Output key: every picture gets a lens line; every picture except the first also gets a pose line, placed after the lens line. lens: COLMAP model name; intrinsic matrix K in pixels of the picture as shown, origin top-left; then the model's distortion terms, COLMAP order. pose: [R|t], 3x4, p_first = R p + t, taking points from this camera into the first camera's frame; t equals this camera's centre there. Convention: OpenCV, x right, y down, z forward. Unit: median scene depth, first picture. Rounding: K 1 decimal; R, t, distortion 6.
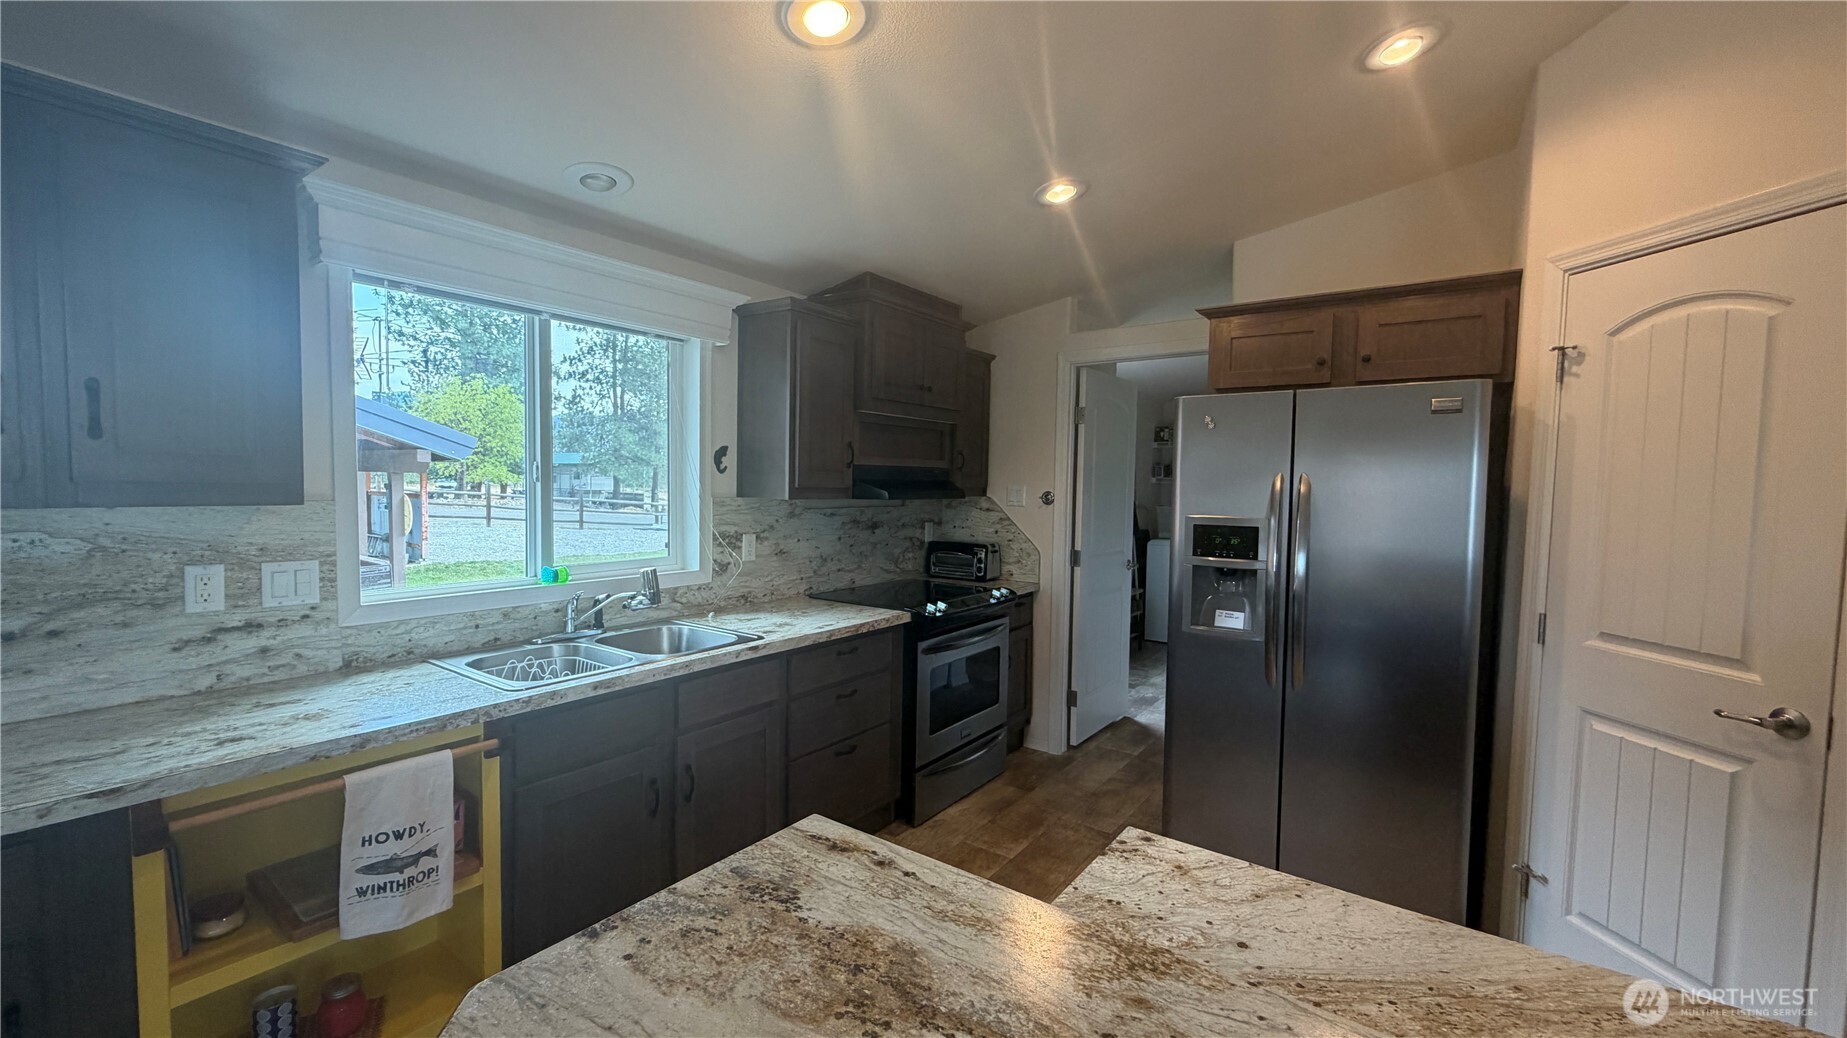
lens RADIAL K [[735.5, 0, 910.7], [0, 735.5, 520.4], [0, 0, 1]] dist [-0.002067, 0.000987]
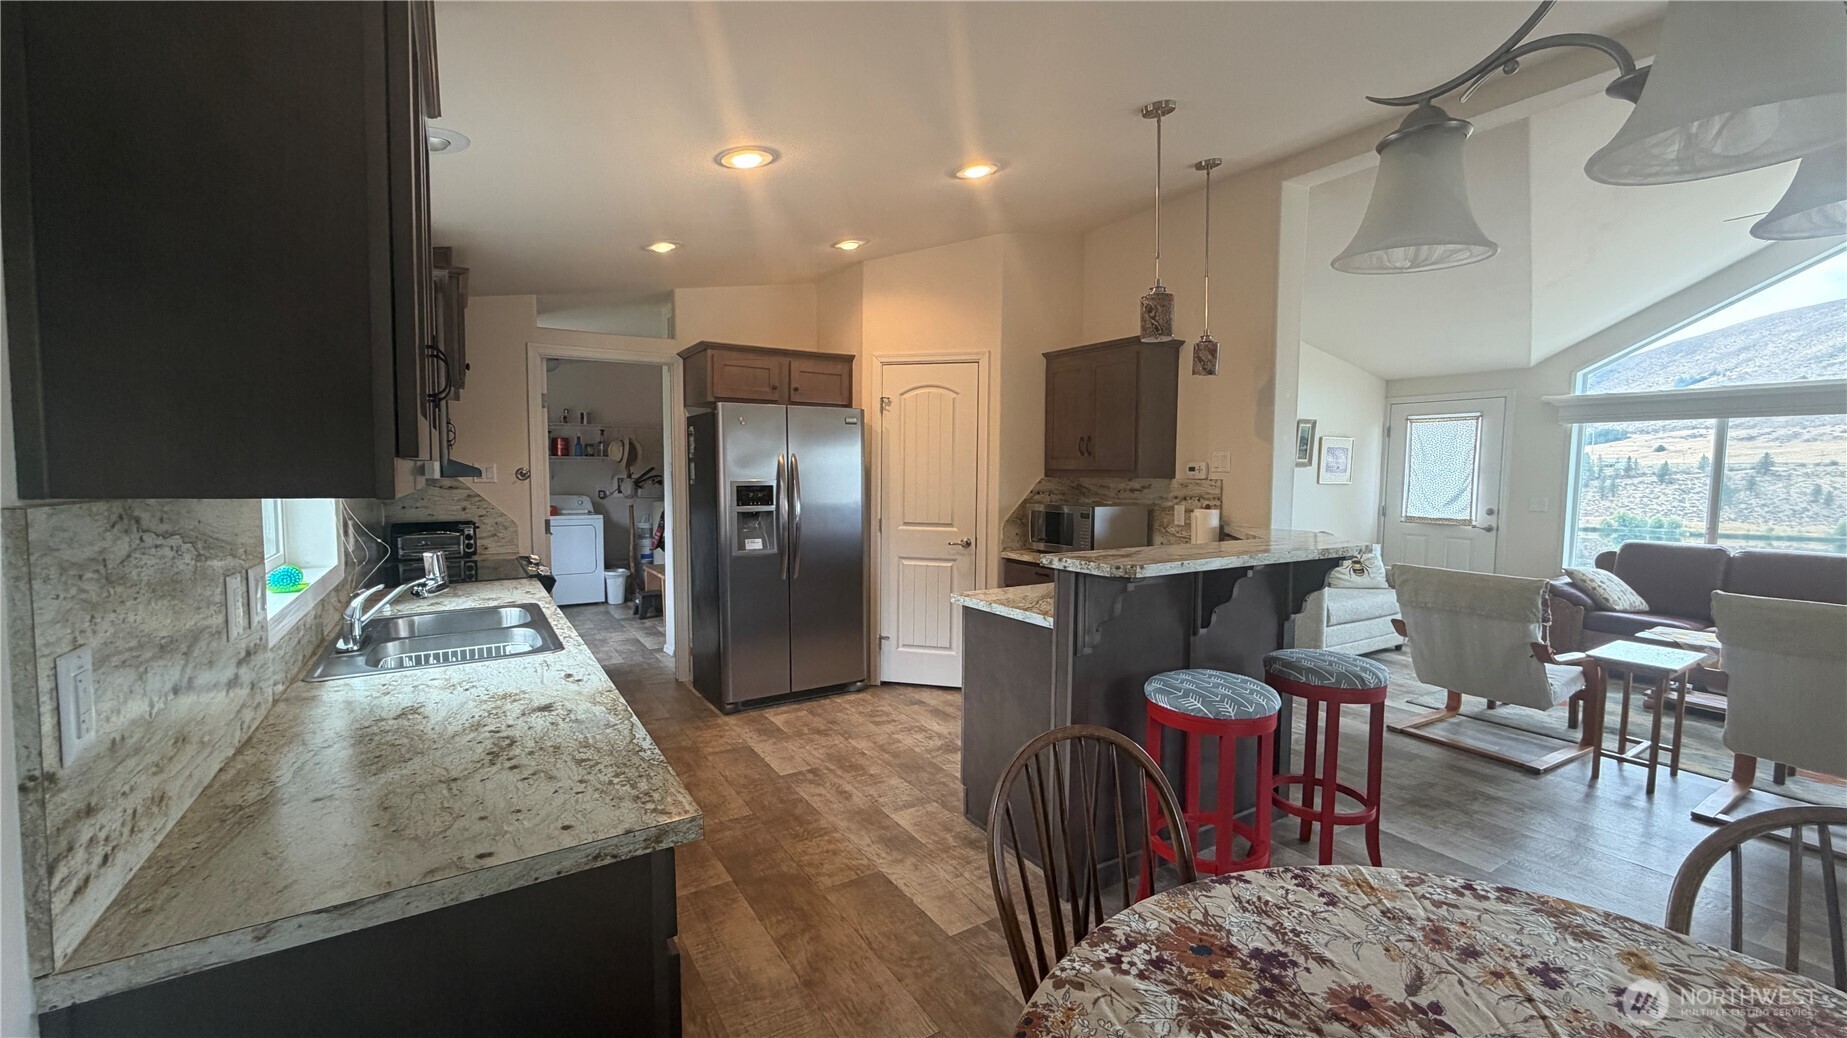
lens RADIAL K [[735.5, 0, 916.3], [0, 735.5, 520.0], [0, 0, 1]] dist [-0.002067, 0.000987]
pose [[0.375219, -0.079268, 0.923540, -5.296458], [0.051204, 0.996588, 0.064734, -0.025444], [-0.925521, 0.023000, 0.377998, 0.348238]]
